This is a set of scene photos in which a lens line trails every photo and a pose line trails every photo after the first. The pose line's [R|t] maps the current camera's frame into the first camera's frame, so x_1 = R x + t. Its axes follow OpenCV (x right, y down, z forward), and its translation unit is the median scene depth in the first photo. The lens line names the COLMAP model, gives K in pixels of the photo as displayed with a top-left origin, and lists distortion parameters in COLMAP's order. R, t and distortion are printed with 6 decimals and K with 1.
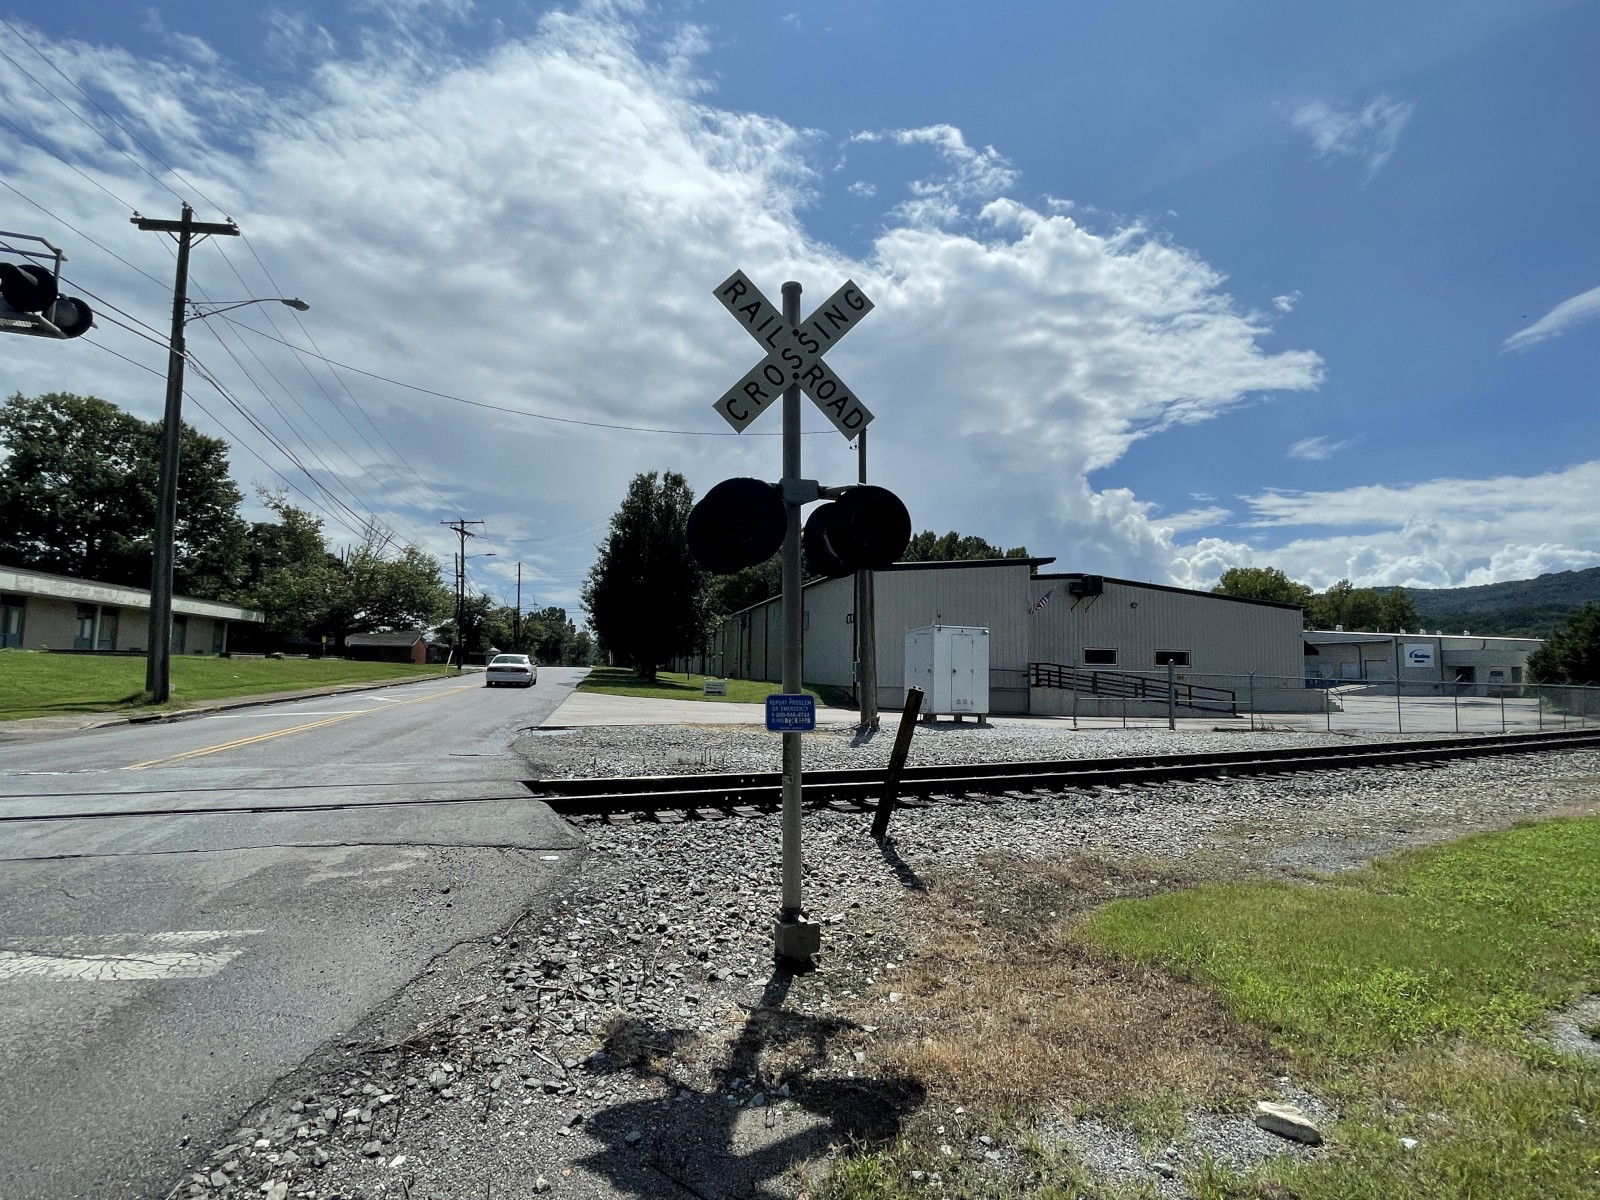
lens RADIAL K [[783.6, 0, 809.1], [0, 783.6, 596.0], [0, 0, 1]] dist [0.003559, -0.002407]
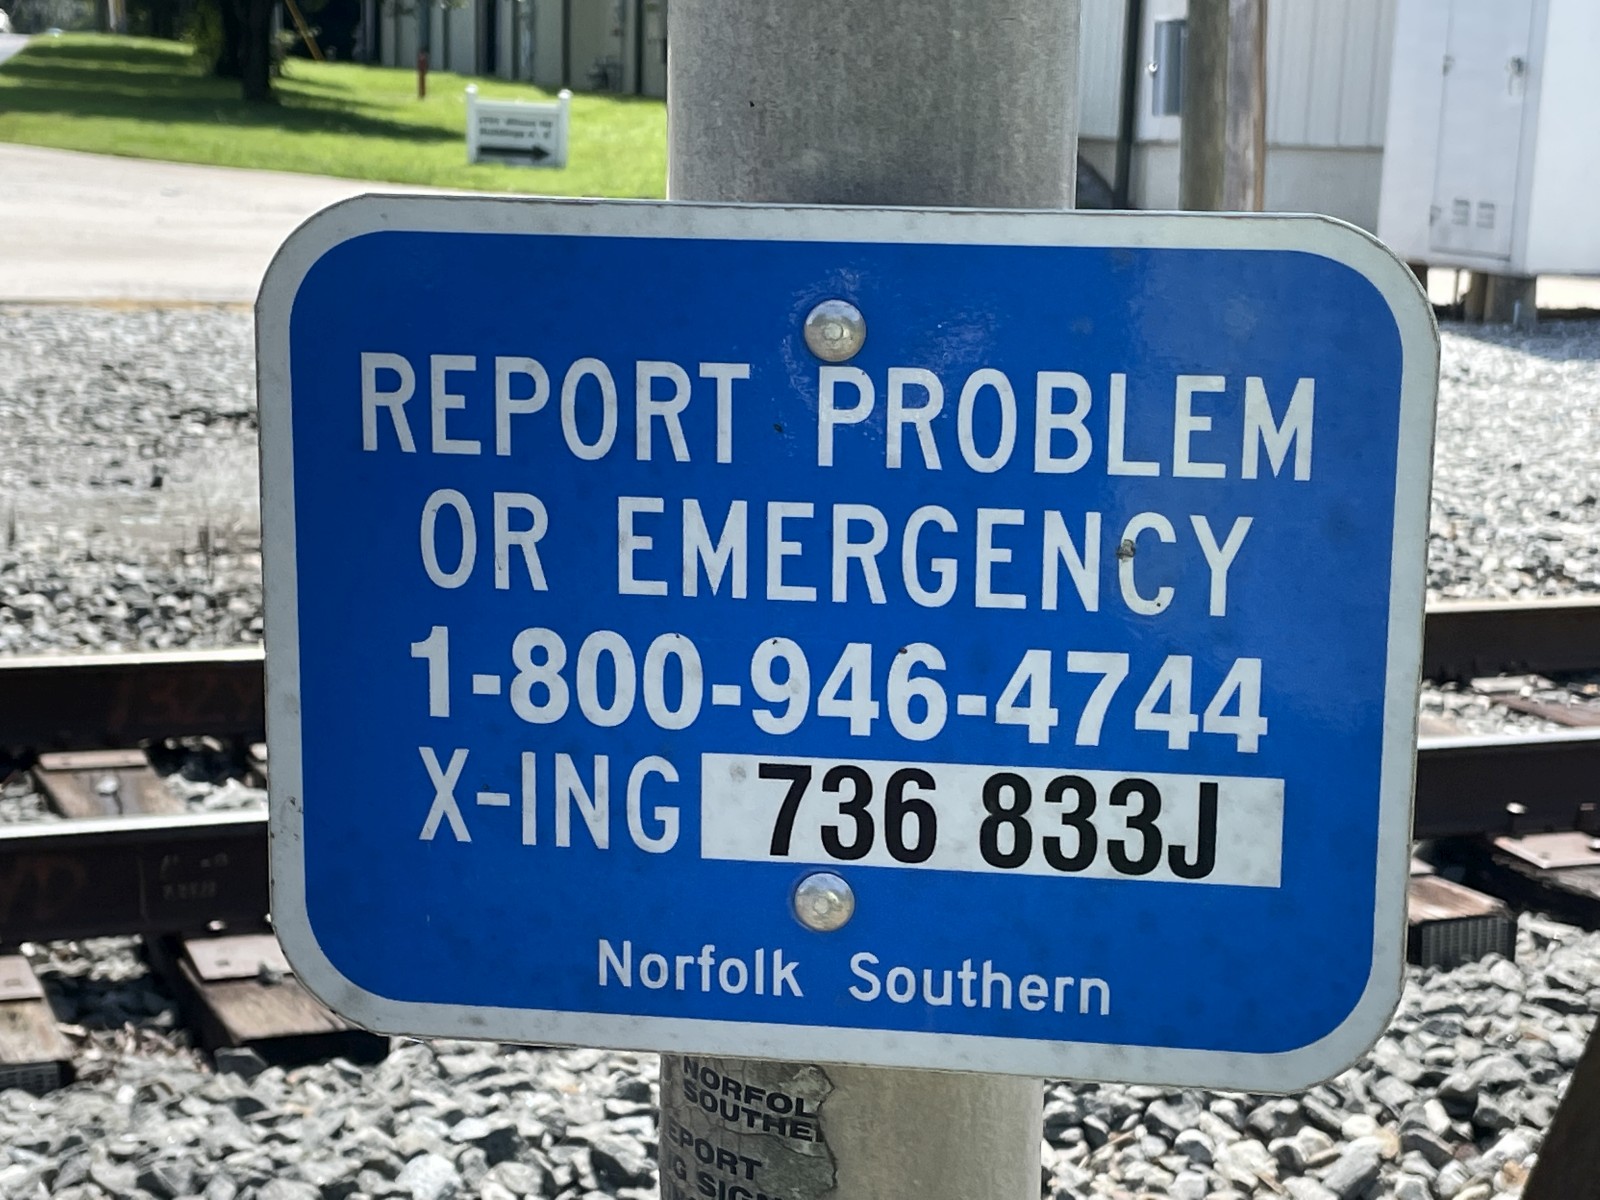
lens RADIAL K [[2927.2, 0, 800.6], [0, 2927.2, 603.6], [0, 0, 1]] dist [0.071950, 0.000000]
pose [[0.999052, 0.026220, -0.034763, -0.004672], [-0.015897, 0.962894, 0.269412, 0.024532], [0.040538, -0.268604, 0.962397, 0.201383]]
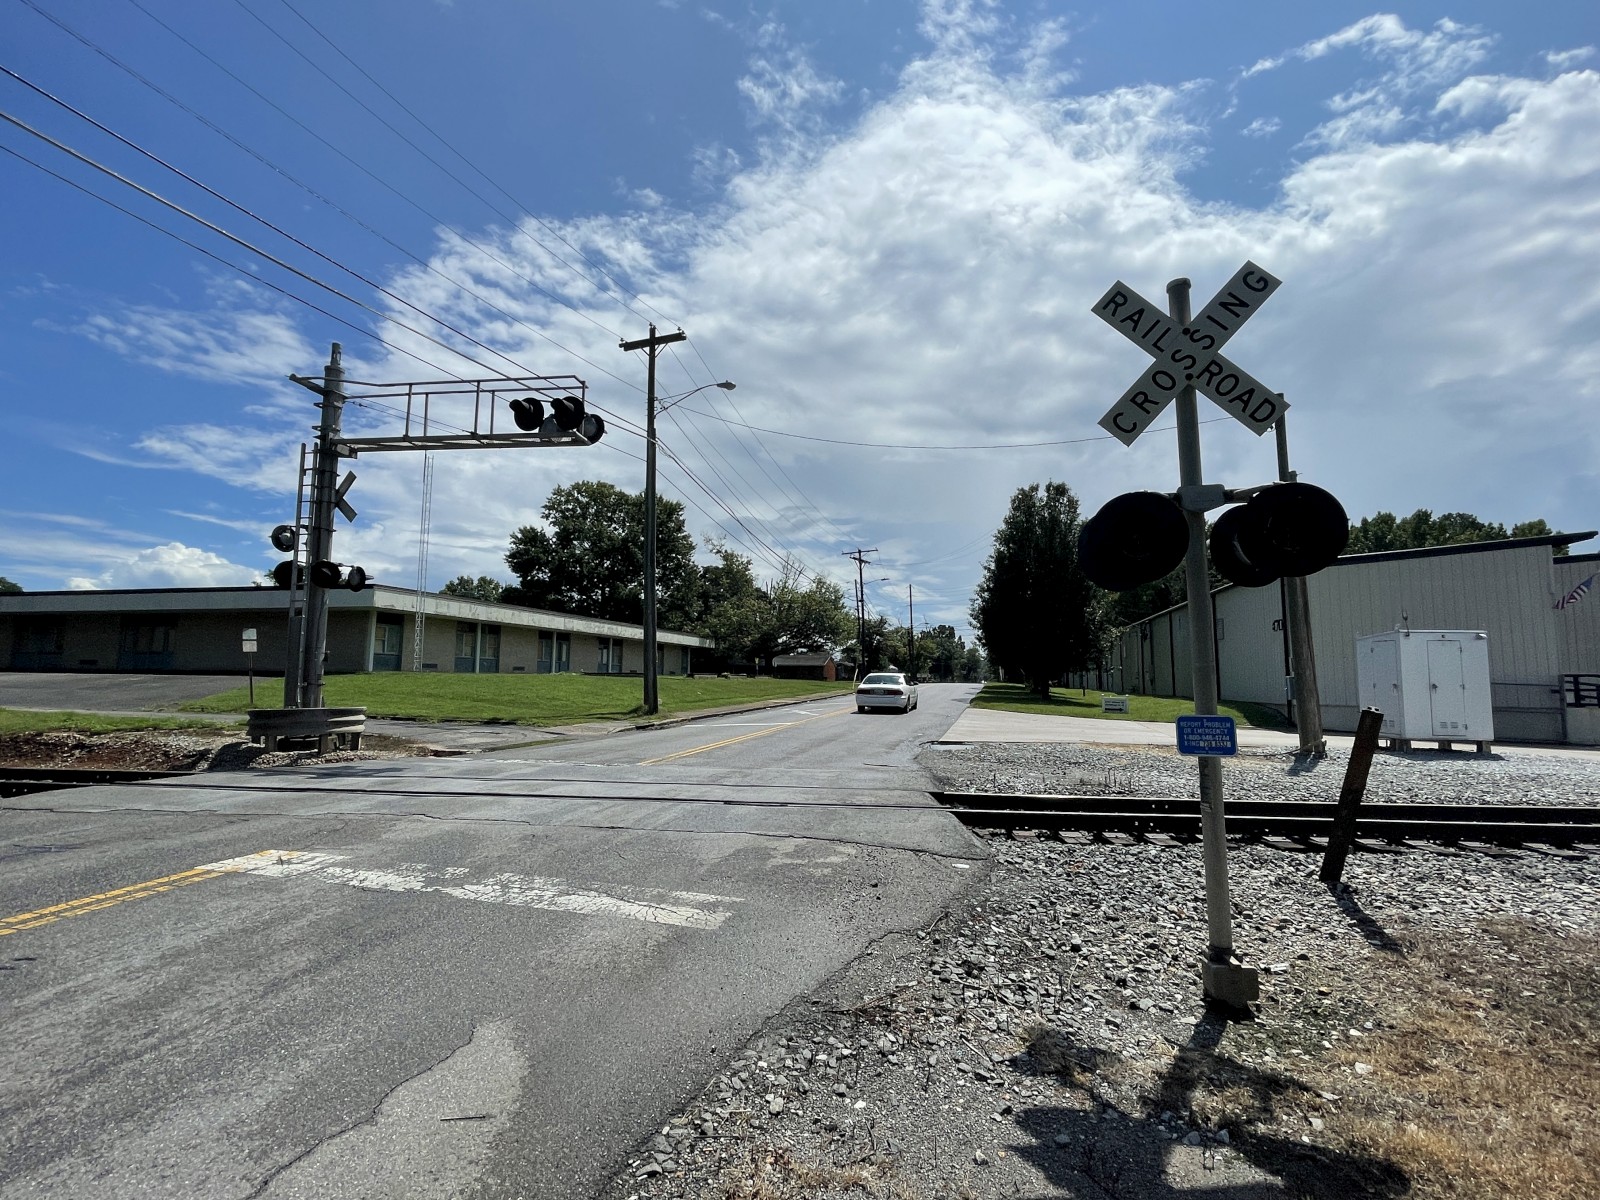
lens RADIAL K [[783.6, 0, 800.9], [0, 783.6, 596.8], [0, 0, 1]] dist [0.003559, -0.002407]
pose [[0.879477, -0.057624, -0.472441, 0.000694], [0.048686, 0.998329, -0.031136, -0.002389], [0.473445, 0.004382, 0.880812, -0.011733]]
